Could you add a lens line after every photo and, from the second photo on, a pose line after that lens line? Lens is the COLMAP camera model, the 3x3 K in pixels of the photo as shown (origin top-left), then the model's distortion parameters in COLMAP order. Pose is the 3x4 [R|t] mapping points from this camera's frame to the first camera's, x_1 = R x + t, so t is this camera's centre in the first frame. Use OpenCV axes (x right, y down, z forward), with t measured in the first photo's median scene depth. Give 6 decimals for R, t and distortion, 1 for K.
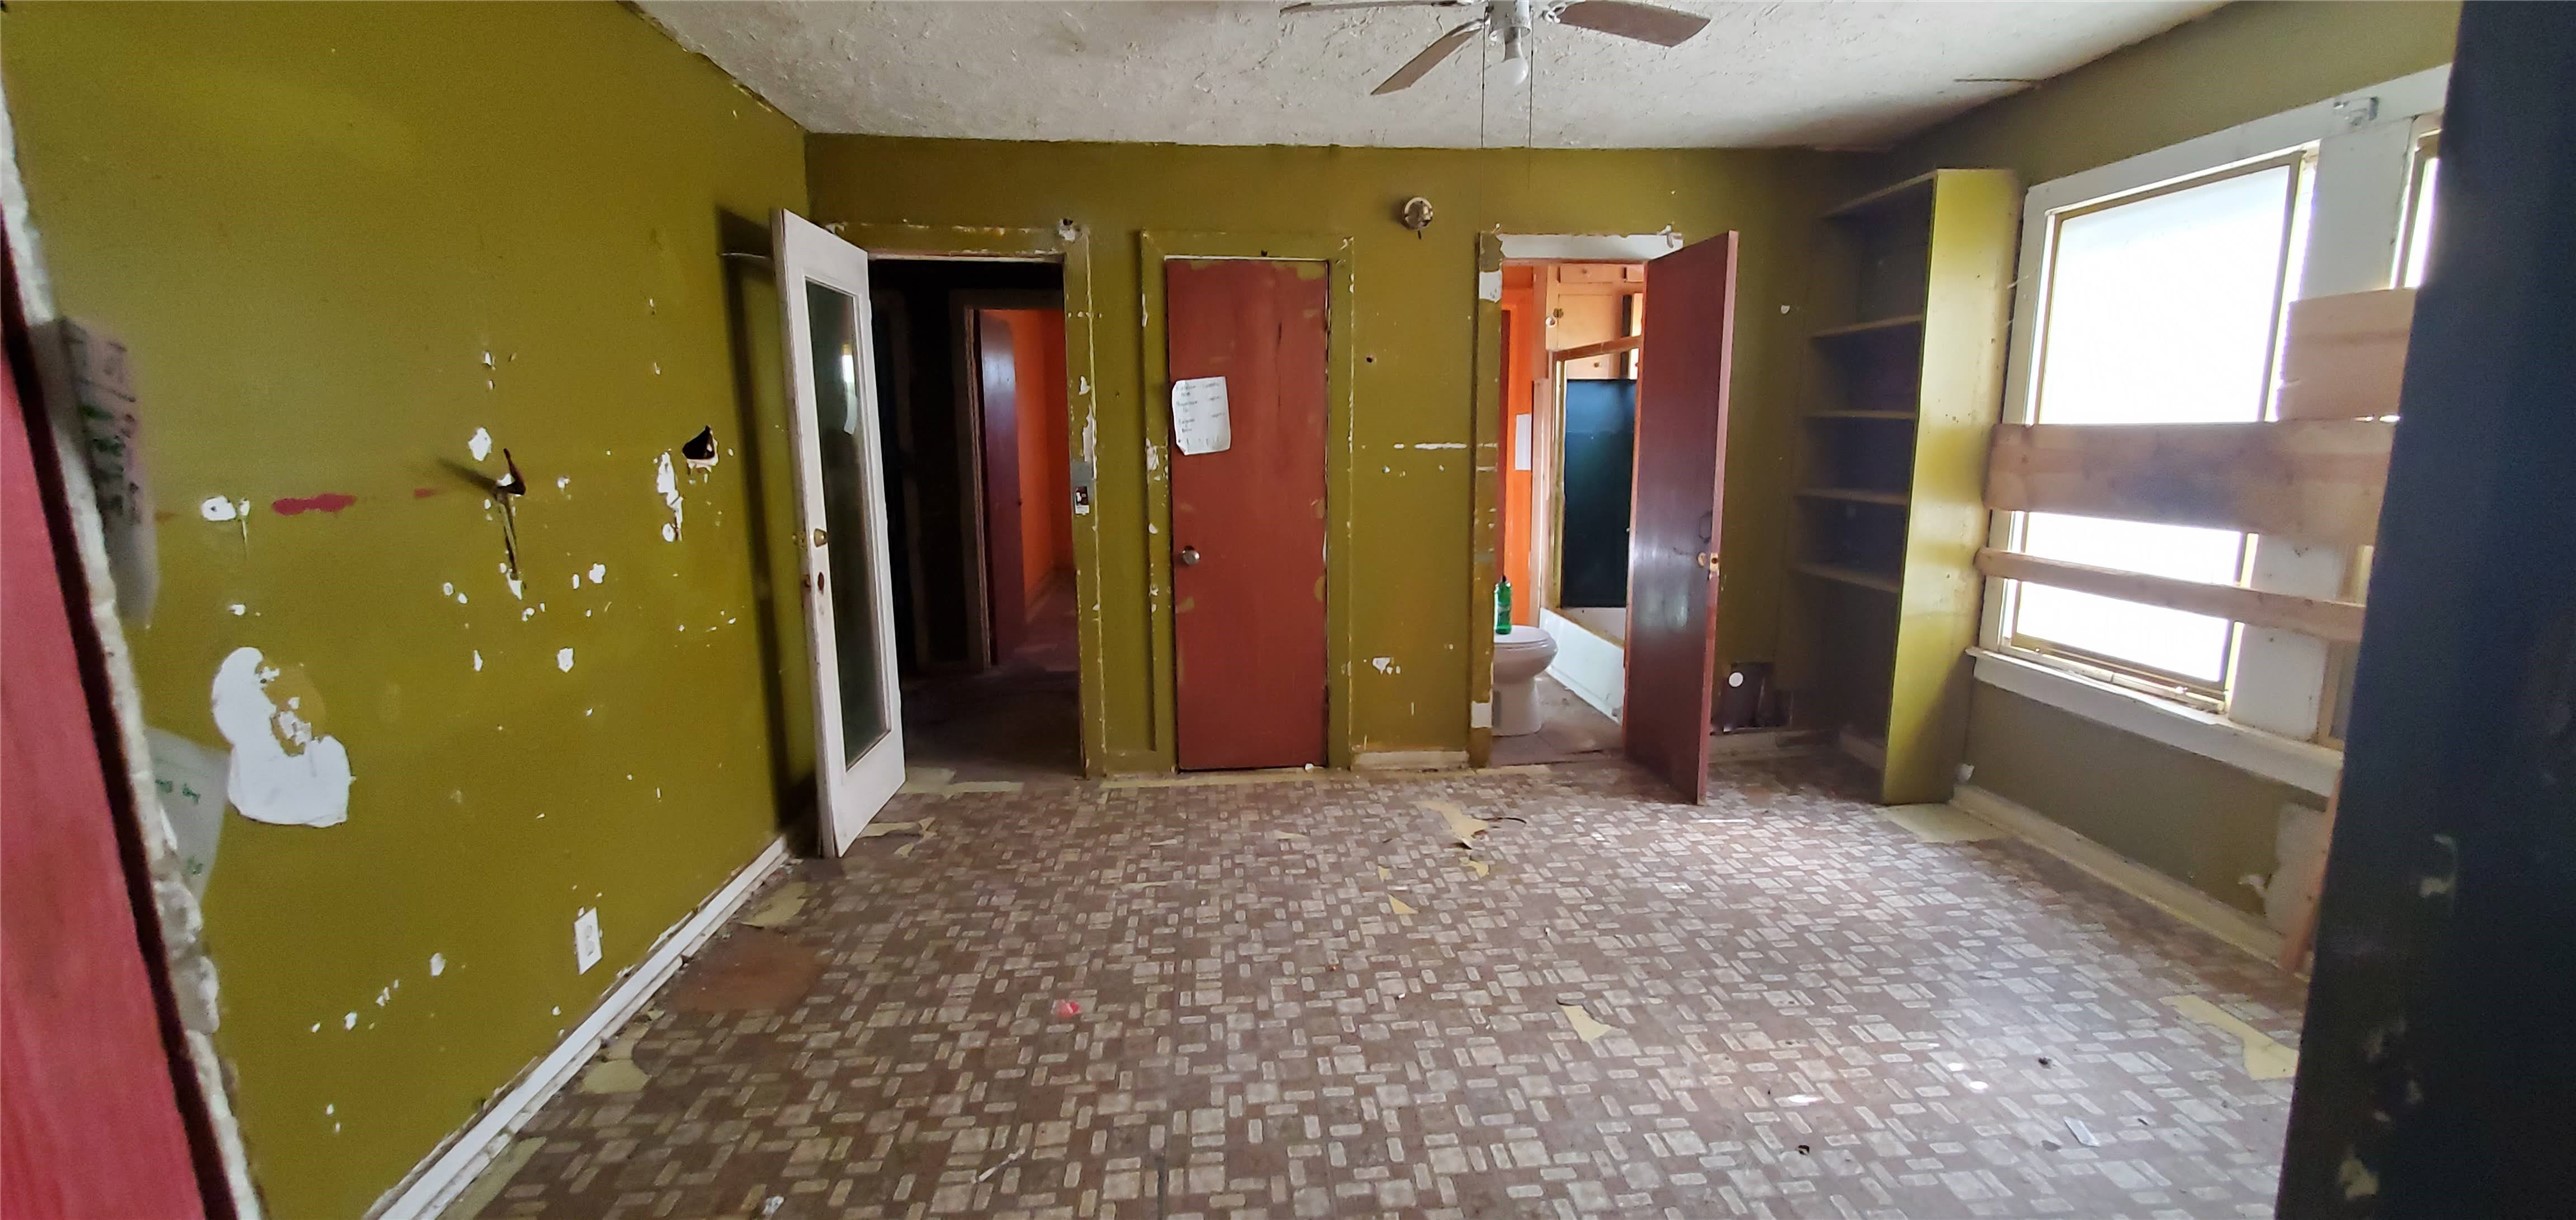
lens RADIAL K [[1017.5, 0, 1287.8], [0, 1017.5, 603.1], [0, 0, 1]] dist [0.003696, 0.000275]
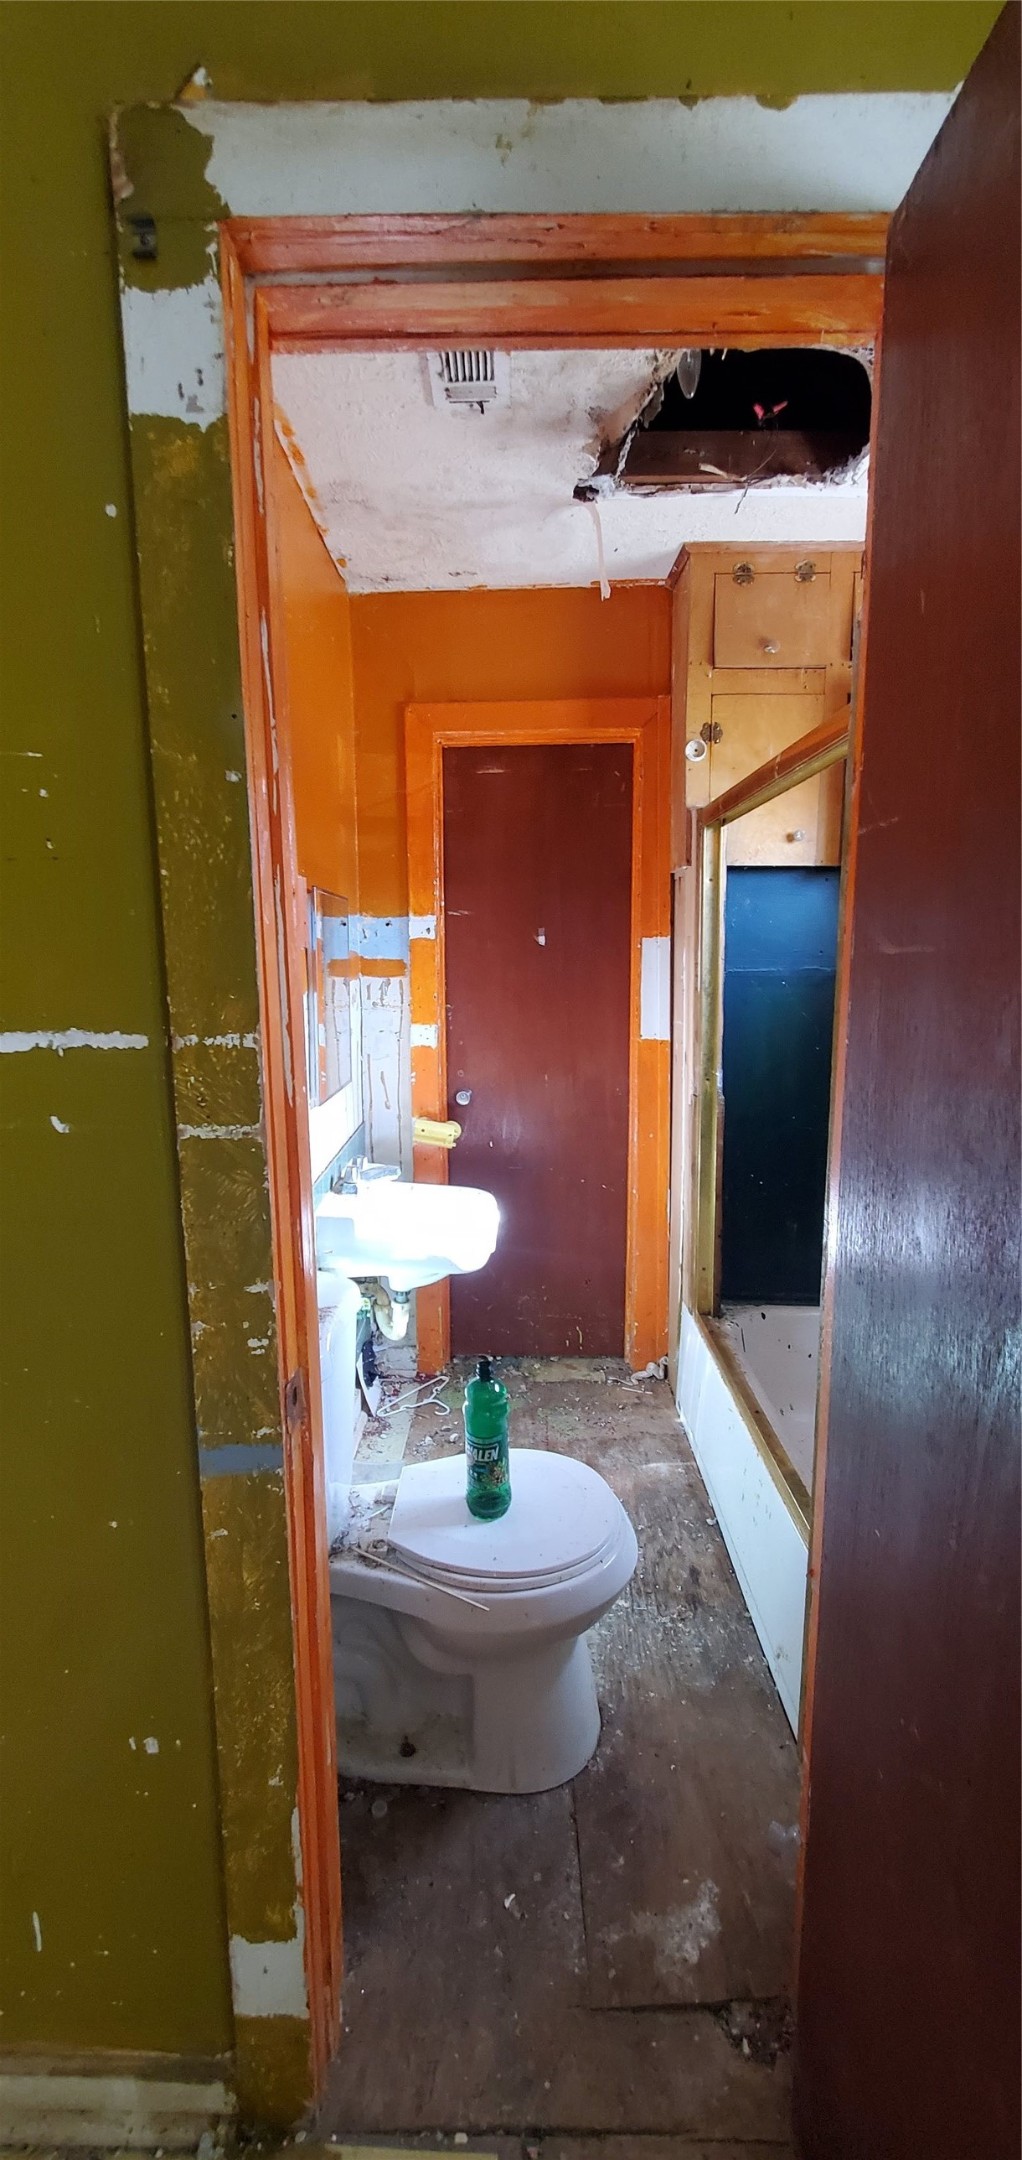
lens RADIAL K [[853.2, 0, 506.5], [0, 853.2, 1076.4], [0, 0, 1]] dist [0.003696, 0.000275]
pose [[0.995618, 0.022399, -0.090787, 0.206752], [-0.024833, 0.999359, -0.025767, -0.103572], [0.090151, 0.027908, 0.995537, 0.578492]]
